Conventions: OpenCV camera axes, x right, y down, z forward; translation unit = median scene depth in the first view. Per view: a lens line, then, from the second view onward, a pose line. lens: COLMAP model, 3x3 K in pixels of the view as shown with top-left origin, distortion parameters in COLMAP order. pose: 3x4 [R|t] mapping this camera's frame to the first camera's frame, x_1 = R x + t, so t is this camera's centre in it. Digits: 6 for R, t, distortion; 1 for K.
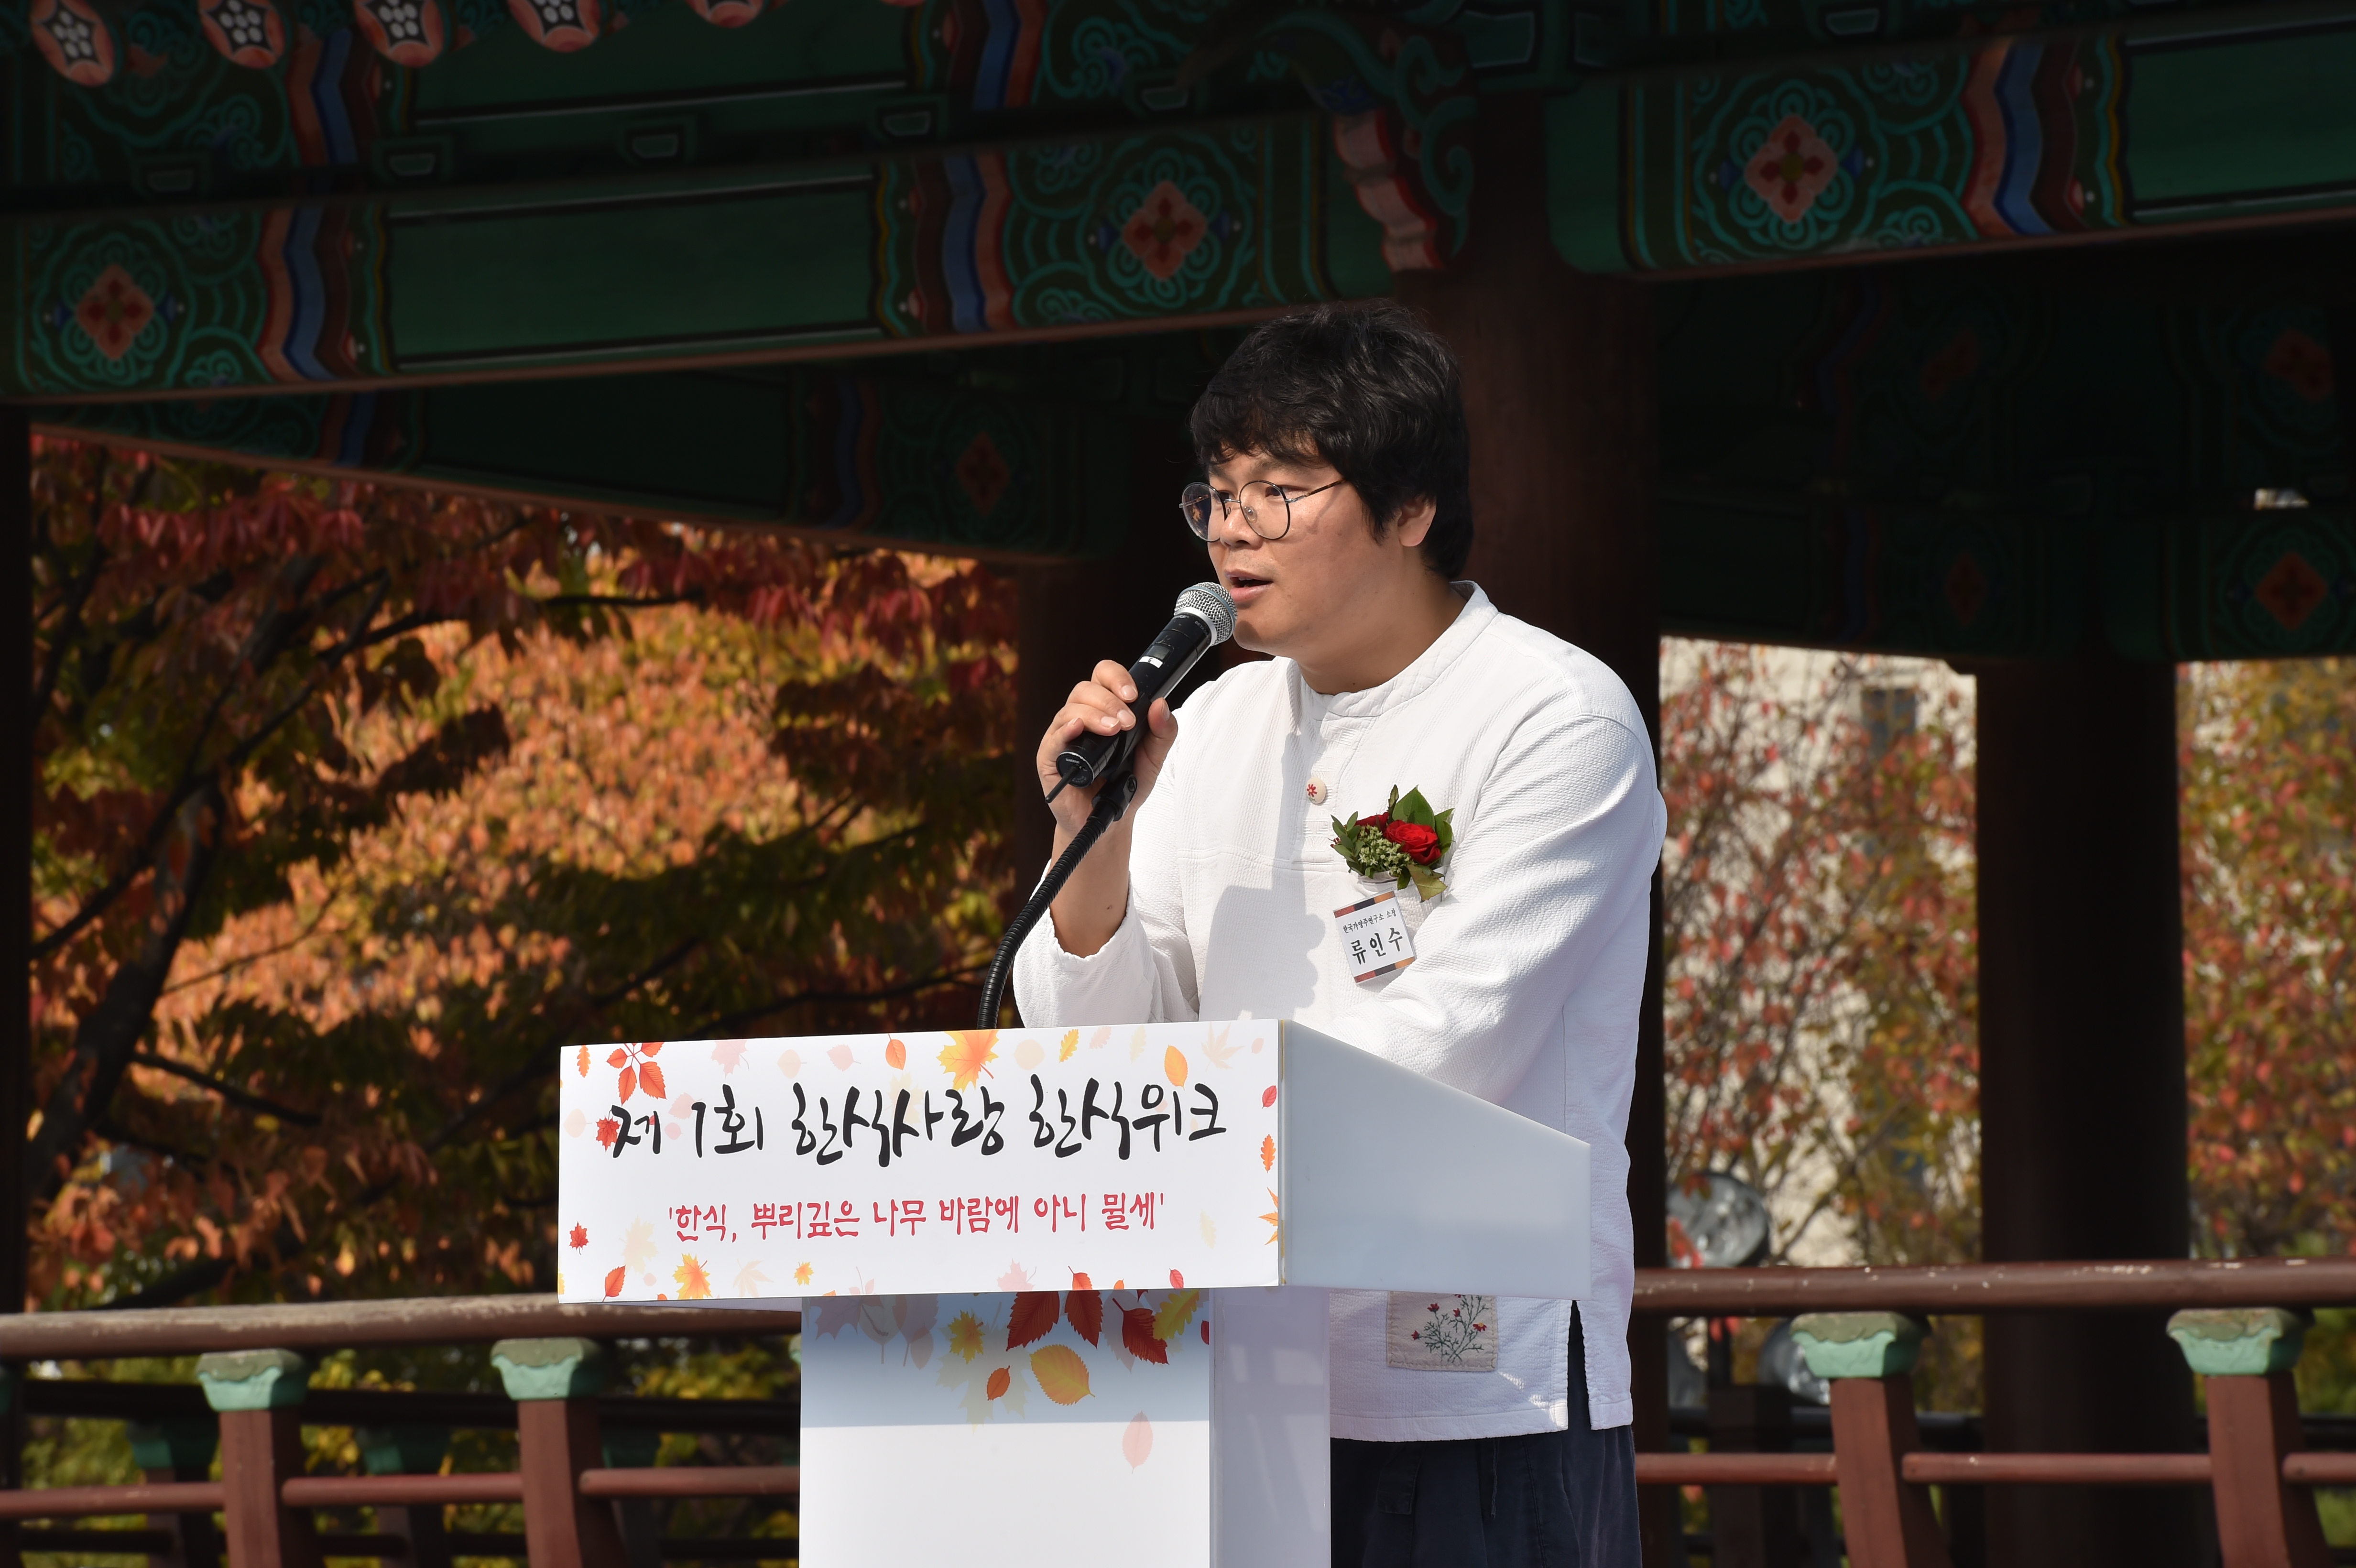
lens RADIAL K [[13166.0, 0, 1178.0], [0, 13166.0, 790.4], [0, 0, 1]] dist [2.201234, 0.000000]
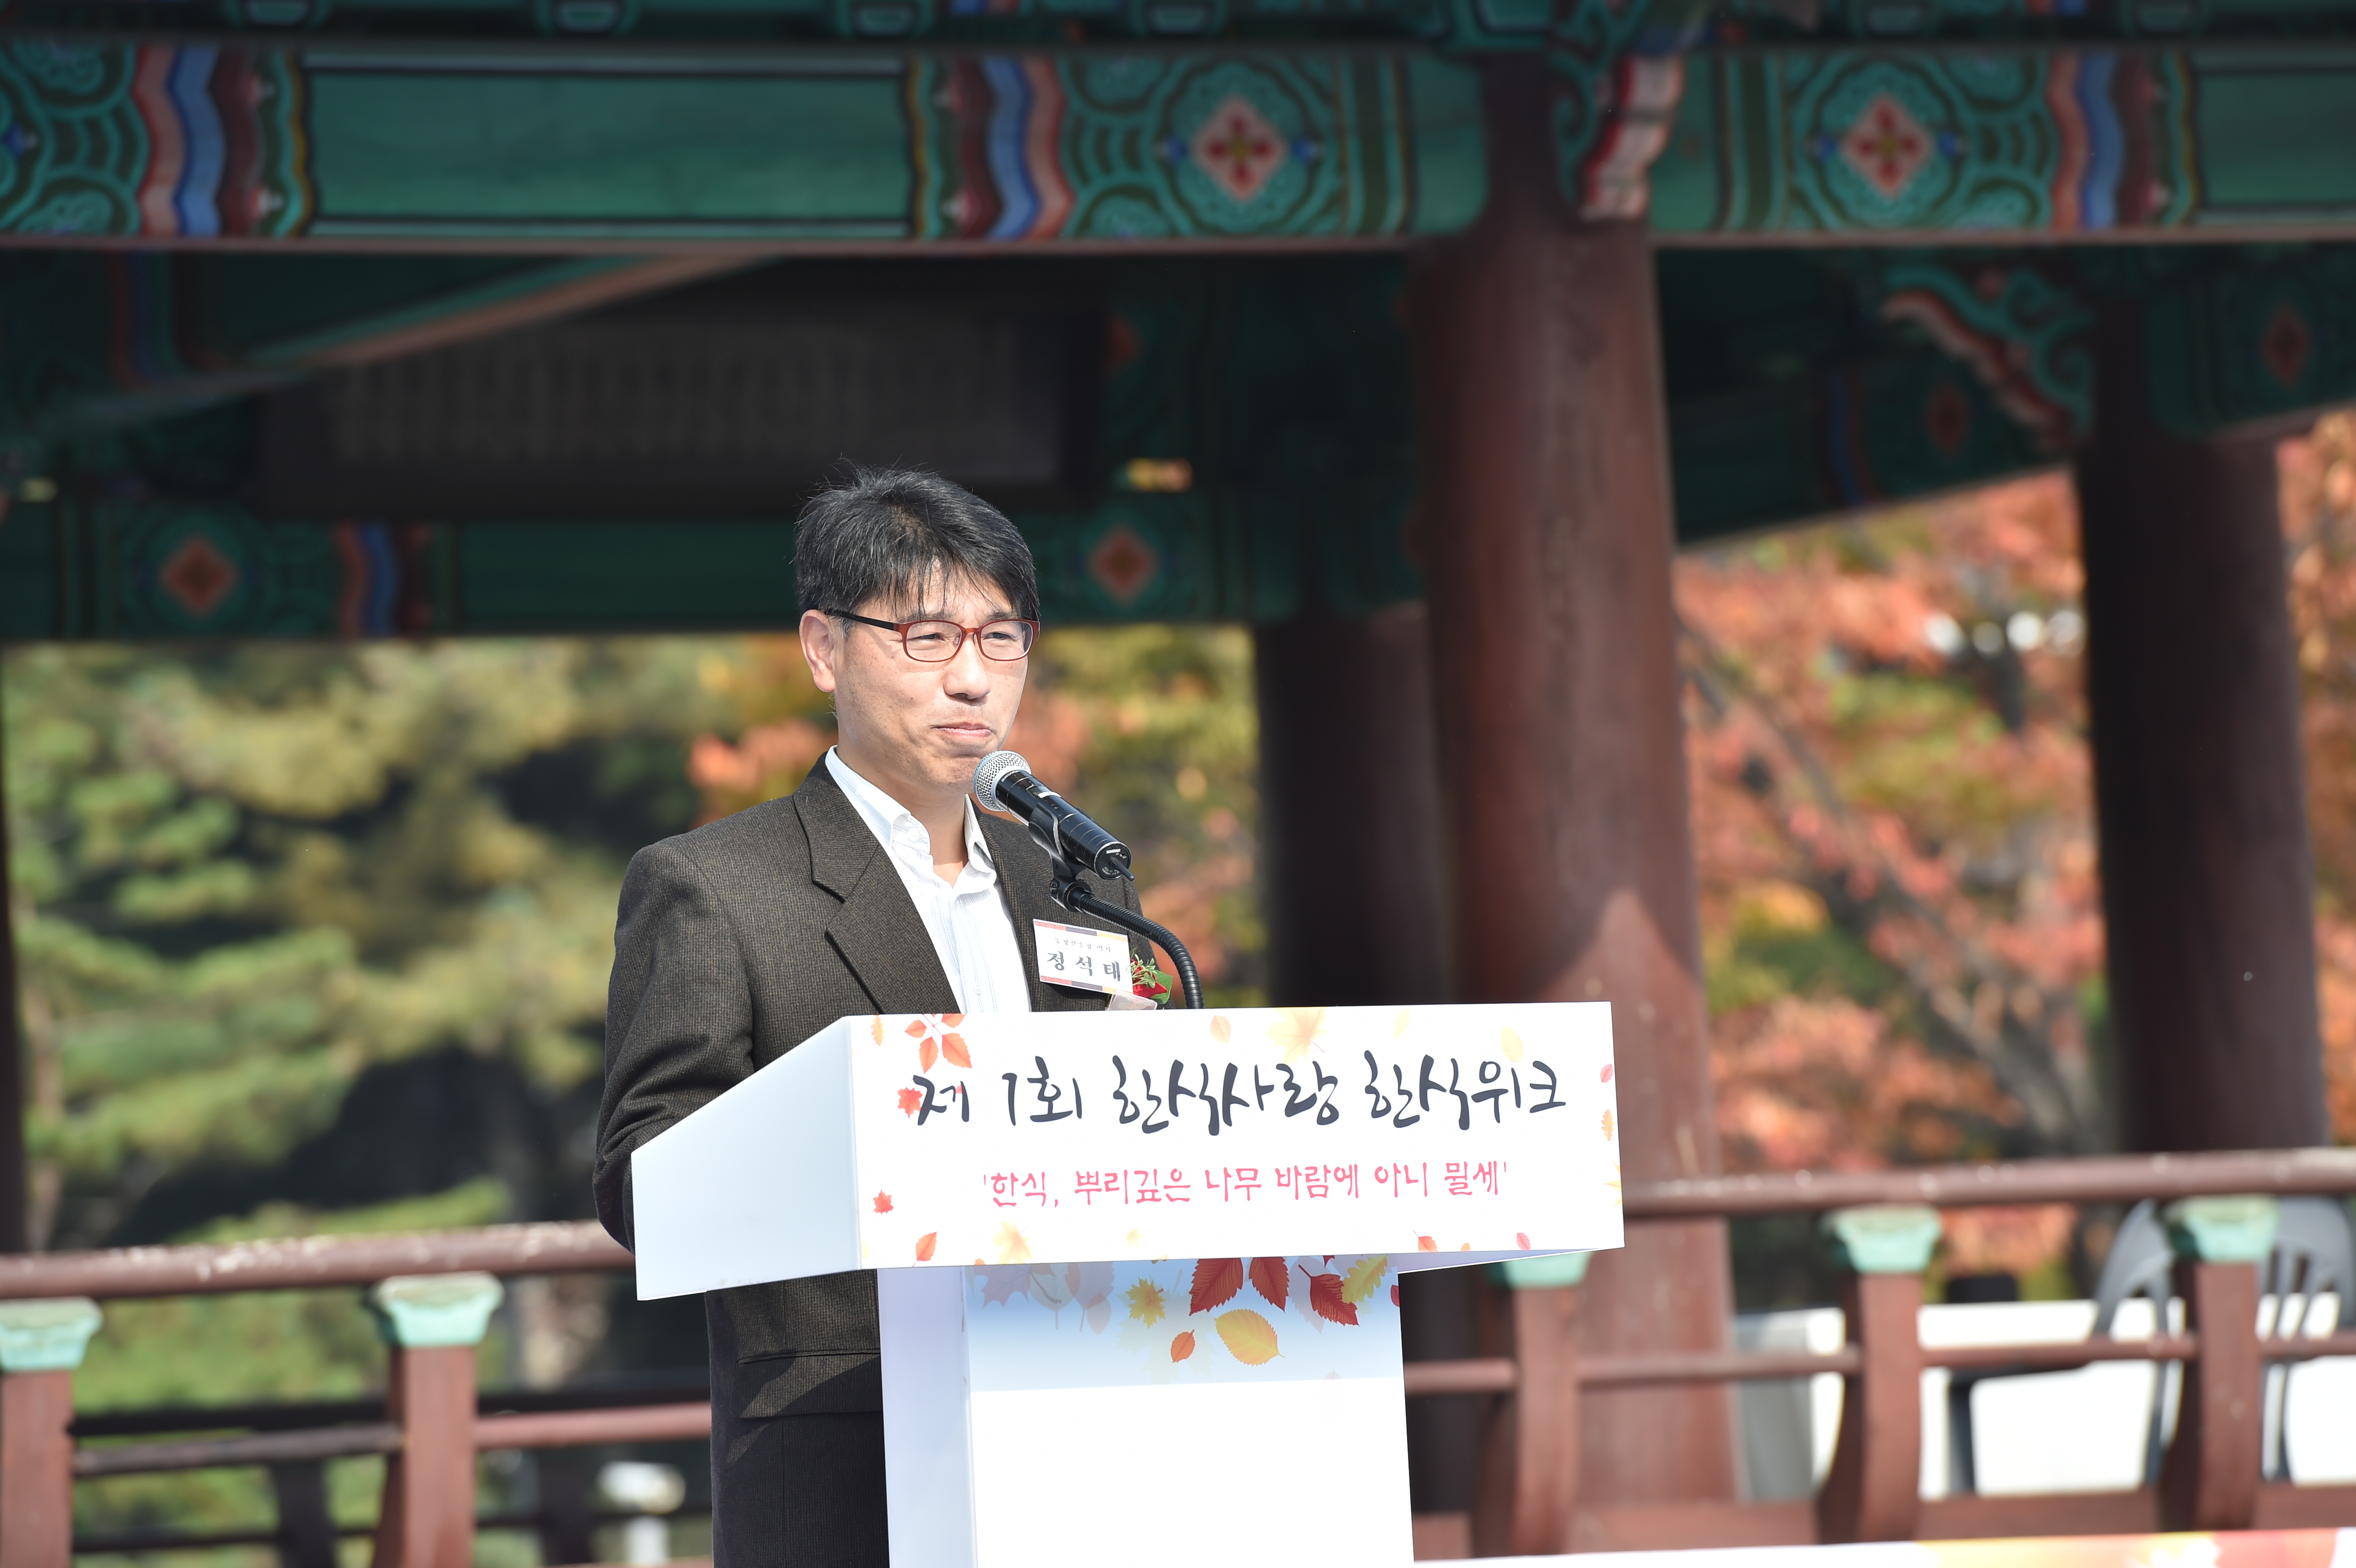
lens RADIAL K [[13166.0, 0, 1176.4], [0, 13166.0, 774.3], [0, 0, 1]] dist [2.201234, 0.000000]
pose [[0.402002, 0.046352, 0.914465, -0.997161], [-0.011796, 0.998897, -0.045446, 0.048110], [-0.915563, 0.007483, 0.402105, 0.588323]]
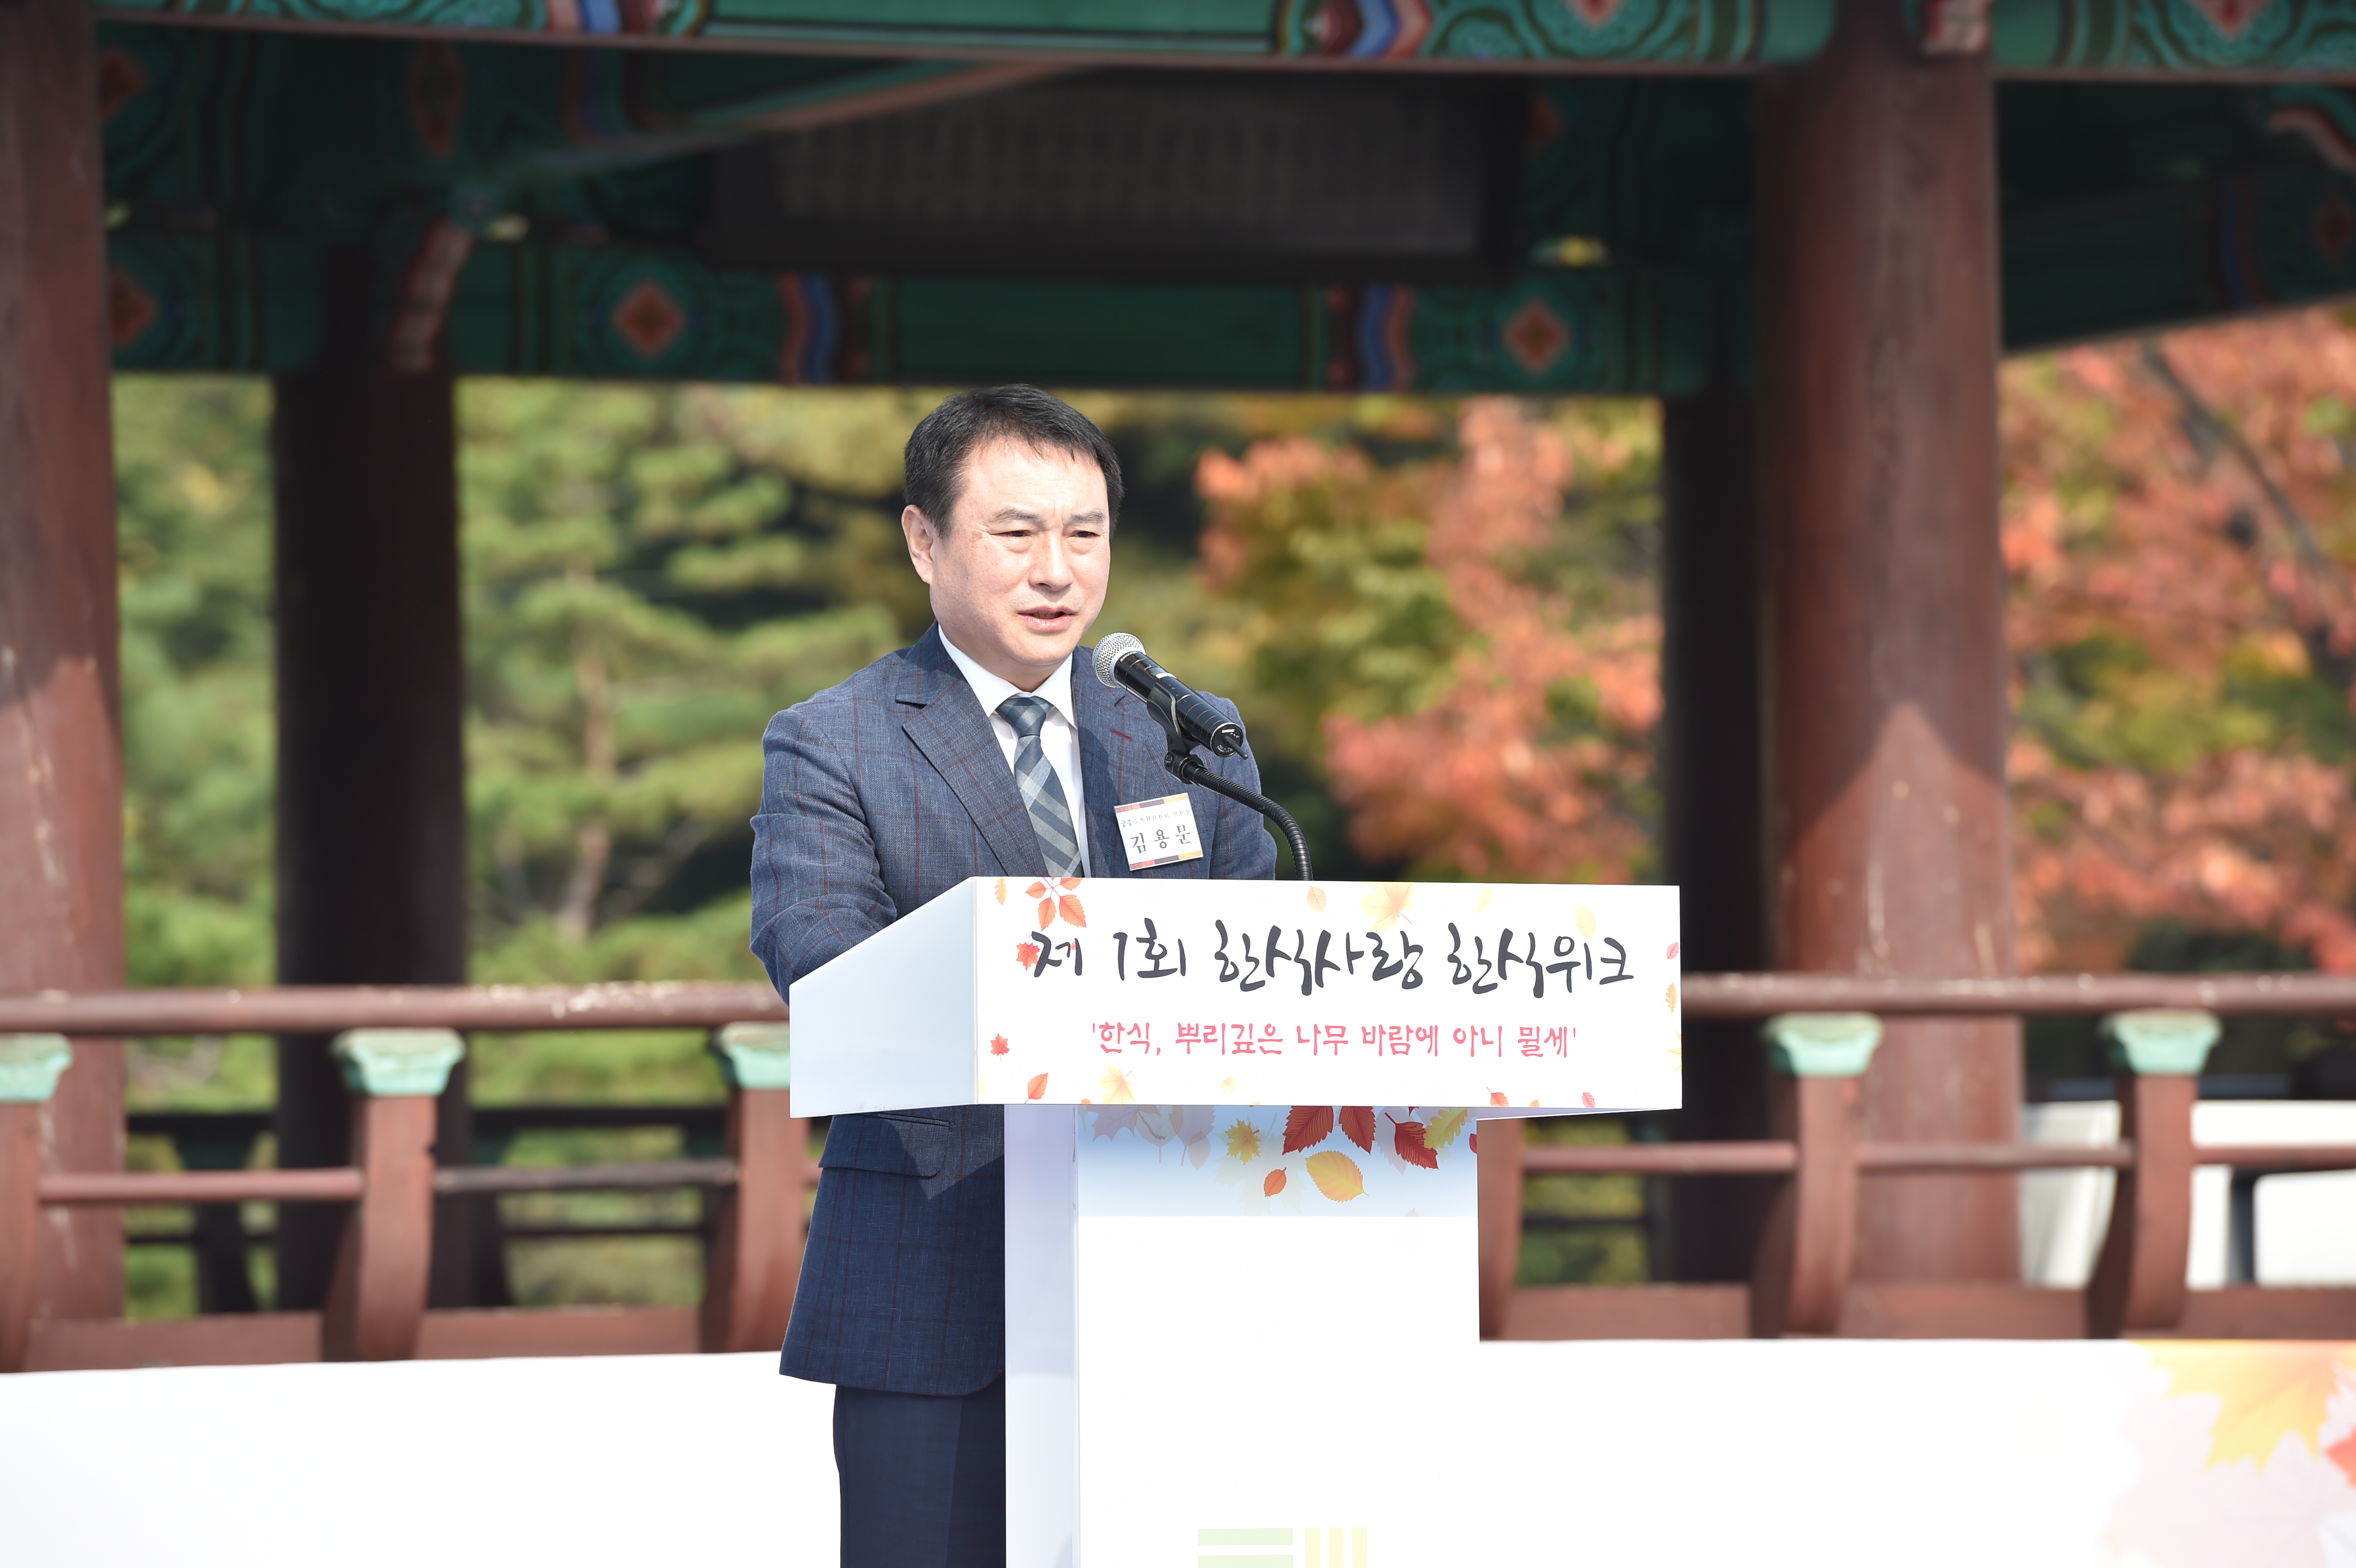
lens RADIAL K [[13166.0, 0, 1174.5], [0, 13166.0, 776.5], [0, 0, 1]] dist [2.201234, 0.000000]
pose [[0.441246, 0.040323, 0.896480, -1.080430], [-0.052769, 0.998427, -0.018936, 0.032243], [-0.895834, -0.038951, 0.442679, 0.505035]]
